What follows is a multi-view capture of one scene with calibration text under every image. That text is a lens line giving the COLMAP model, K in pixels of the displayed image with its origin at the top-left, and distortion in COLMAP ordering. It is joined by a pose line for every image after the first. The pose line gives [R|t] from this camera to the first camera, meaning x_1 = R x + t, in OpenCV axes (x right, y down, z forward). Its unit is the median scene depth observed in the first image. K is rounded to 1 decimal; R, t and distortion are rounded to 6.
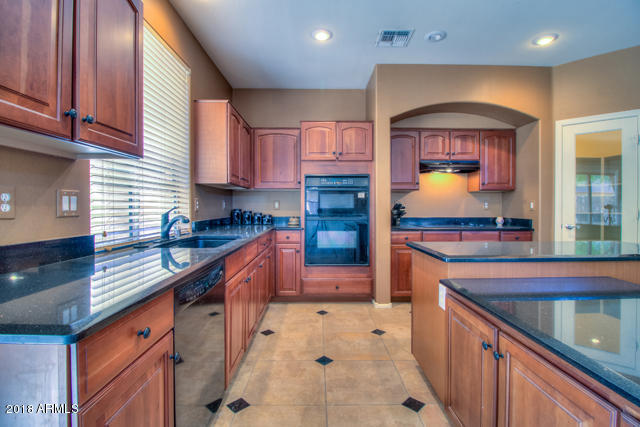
lens RADIAL K [[300.3, 0, 320.5], [0, 300.3, 210.1], [0, 0, 1]] dist [-0.002883, -0.000459]
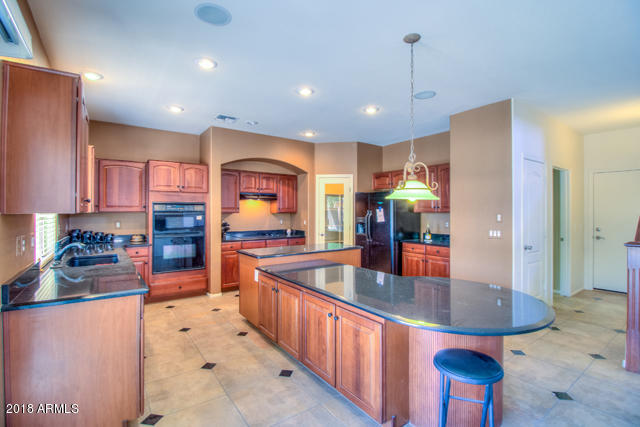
lens RADIAL K [[300.3, 0, 320.5], [0, 300.3, 210.1], [0, 0, 1]] dist [-0.002883, -0.000459]
pose [[0.819374, 0.004312, 0.573243, -0.197196], [0.005067, 0.999878, -0.014764, -0.061154], [-0.573237, 0.015002, 0.819252, -0.446264]]
